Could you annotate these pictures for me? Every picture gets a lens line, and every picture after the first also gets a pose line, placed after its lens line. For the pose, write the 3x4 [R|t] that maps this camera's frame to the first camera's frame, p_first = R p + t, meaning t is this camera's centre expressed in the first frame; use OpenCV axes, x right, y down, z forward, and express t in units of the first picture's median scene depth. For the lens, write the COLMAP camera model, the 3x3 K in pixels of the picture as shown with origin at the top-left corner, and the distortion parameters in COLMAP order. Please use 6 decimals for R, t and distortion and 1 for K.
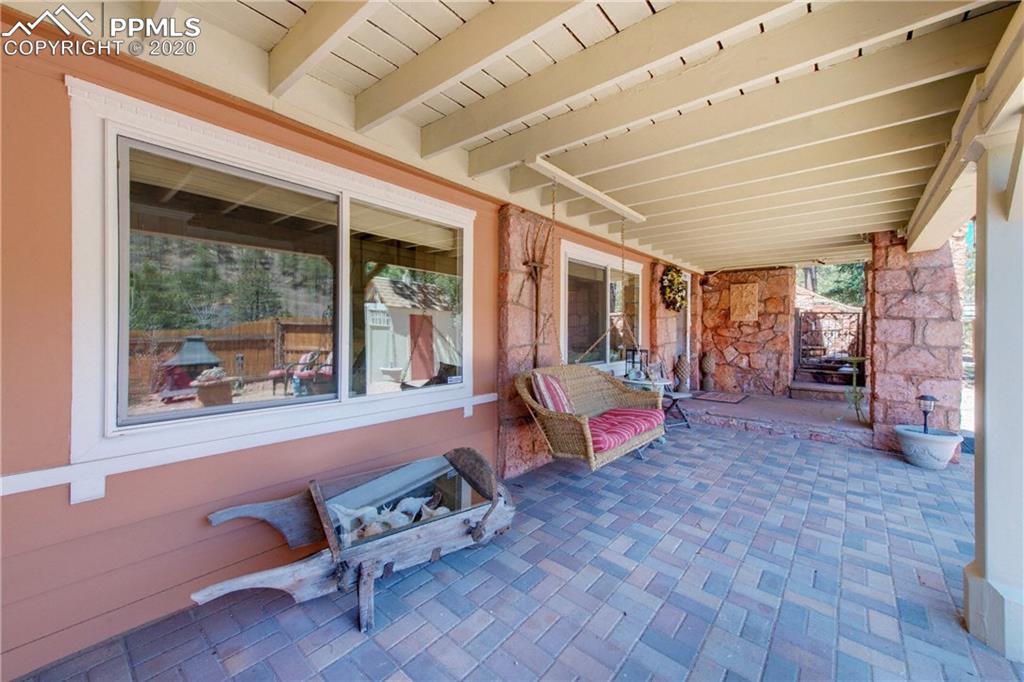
lens RADIAL K [[393.8, 0, 513.4], [0, 393.8, 334.1], [0, 0, 1]] dist [-0.000385, -0.000056]
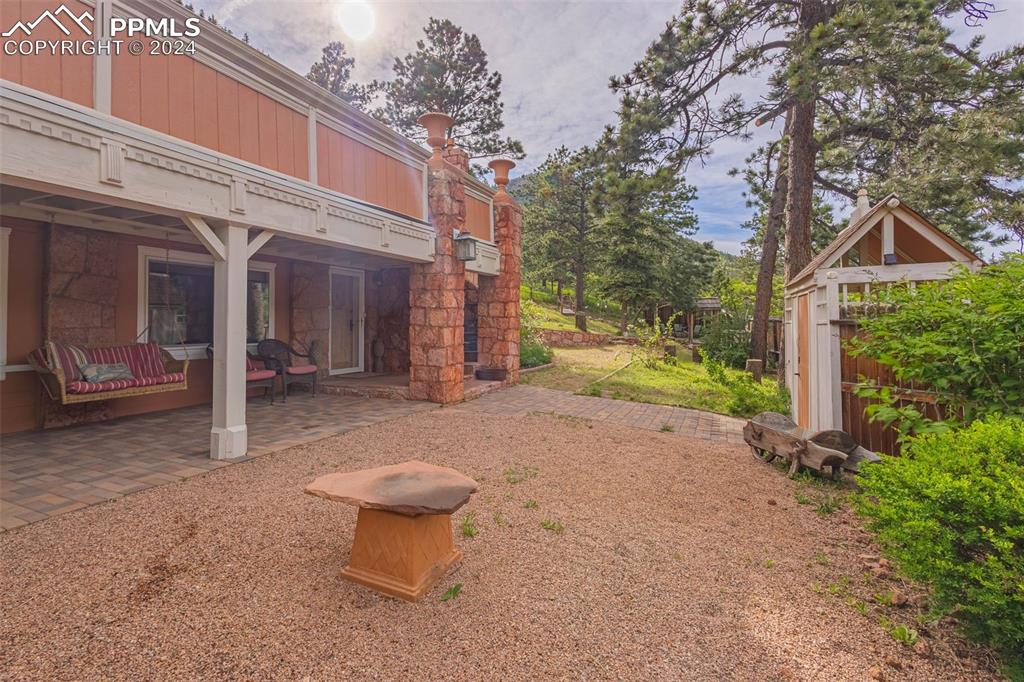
lens RADIAL K [[476.1, 0, 510.2], [0, 476.1, 318.4], [0, 0, 1]] dist [-0.001052, 0.000036]
pose [[0.958932, -0.009198, 0.283488, 0.814043], [0.017170, 0.999524, -0.025648, 0.051054], [-0.283117, 0.029462, 0.958633, -0.779079]]
